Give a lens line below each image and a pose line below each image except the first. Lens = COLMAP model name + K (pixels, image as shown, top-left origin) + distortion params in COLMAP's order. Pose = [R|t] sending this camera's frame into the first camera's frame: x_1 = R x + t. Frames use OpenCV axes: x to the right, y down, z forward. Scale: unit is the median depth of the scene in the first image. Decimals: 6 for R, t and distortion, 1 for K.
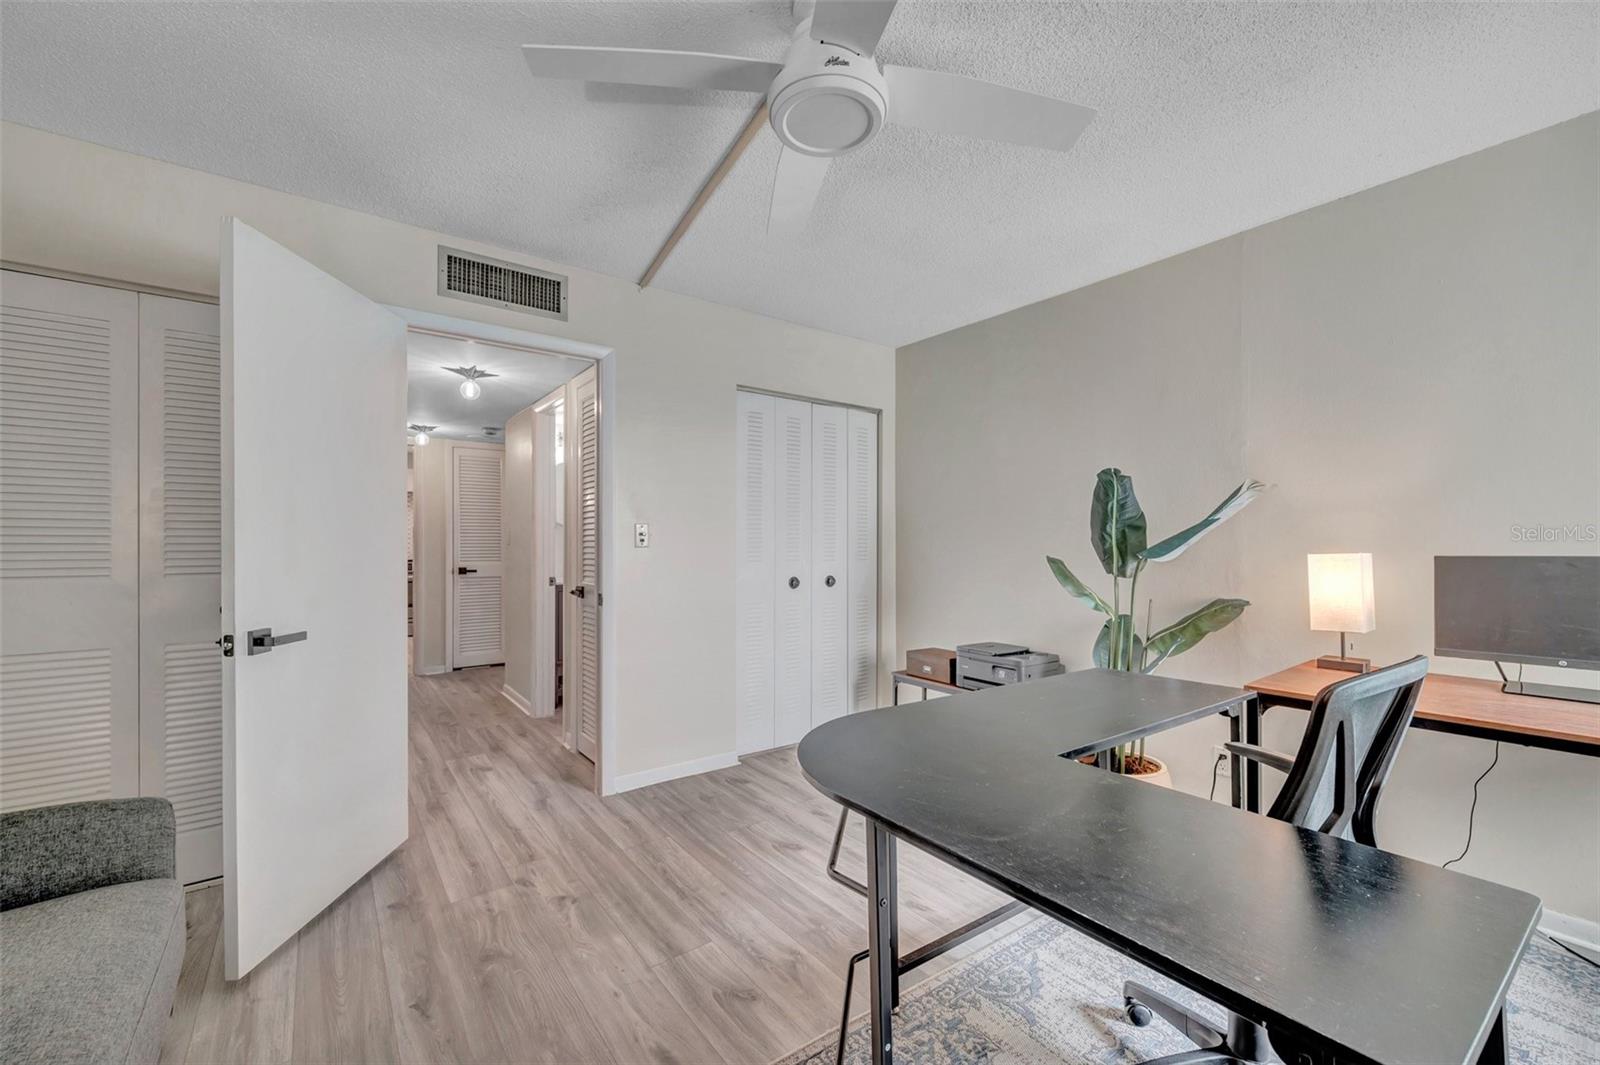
lens RADIAL K [[639.3, 0, 804.3], [0, 639.3, 540.5], [0, 0, 1]] dist [0.002688, -0.001213]
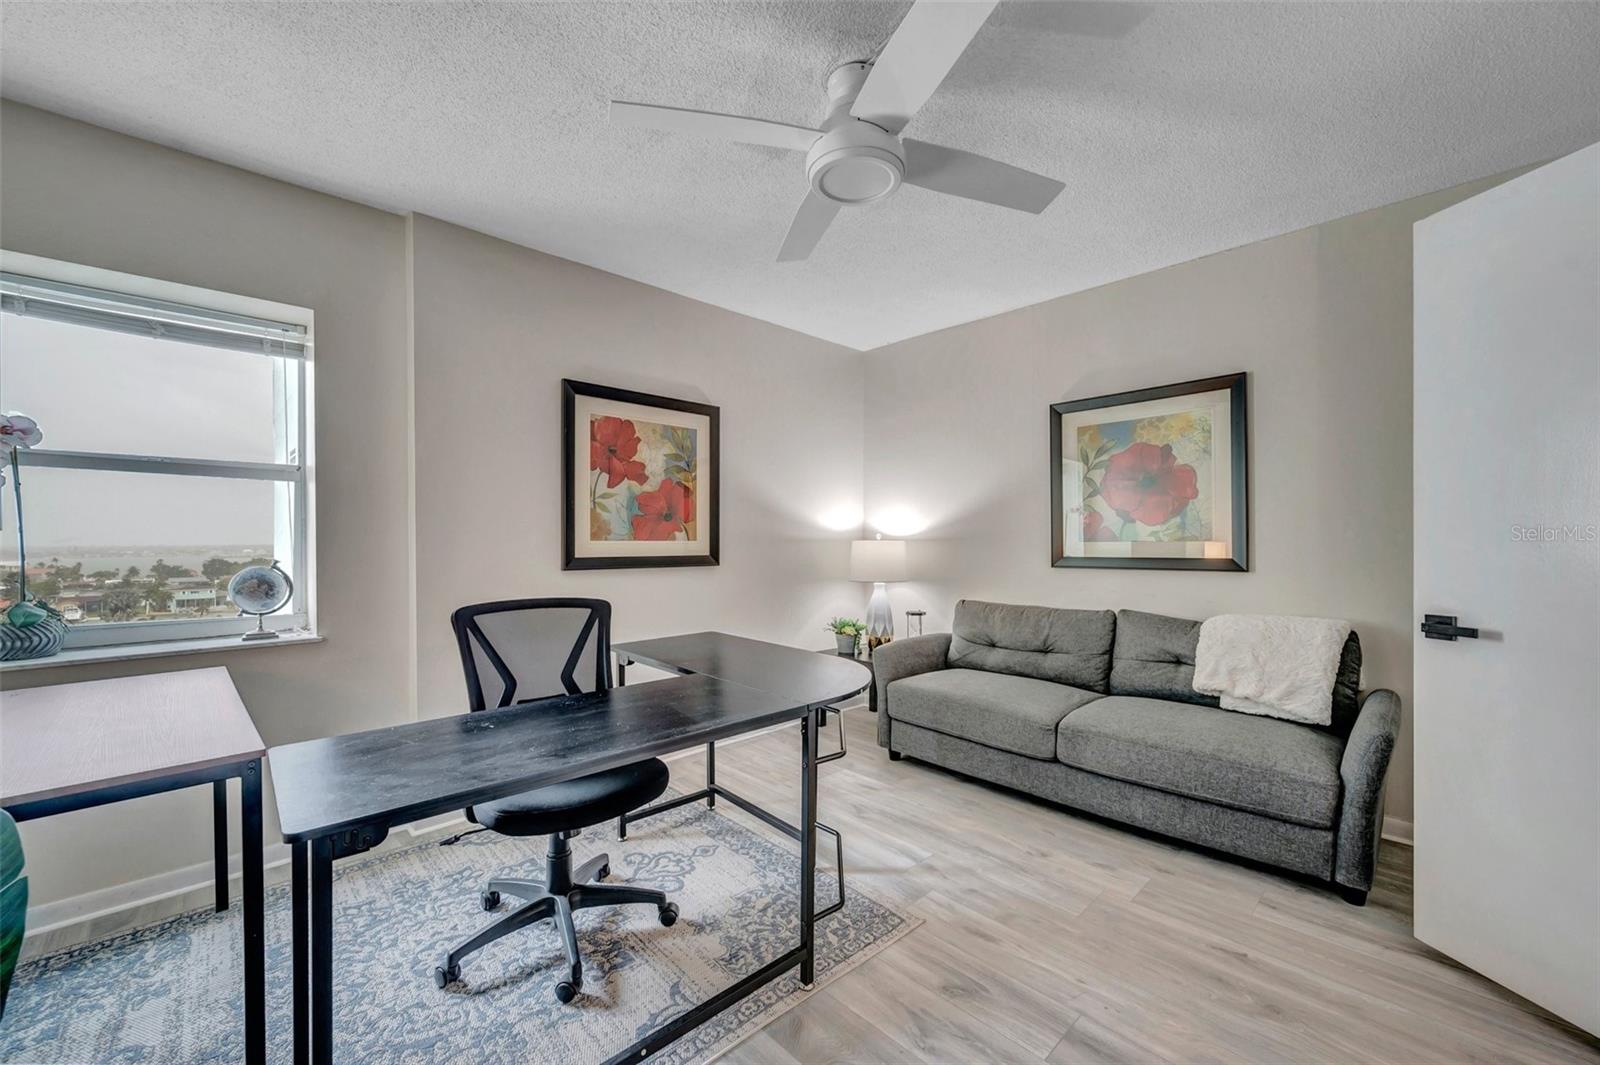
lens RADIAL K [[639.3, 0, 798.1], [0, 639.3, 539.8], [0, 0, 1]] dist [0.002688, -0.001213]
pose [[-0.993337, 0.004411, -0.115158, 0.195993], [0.004670, 0.999987, -0.001983, 0.016173], [0.115148, -0.002508, -0.993345, 1.485506]]
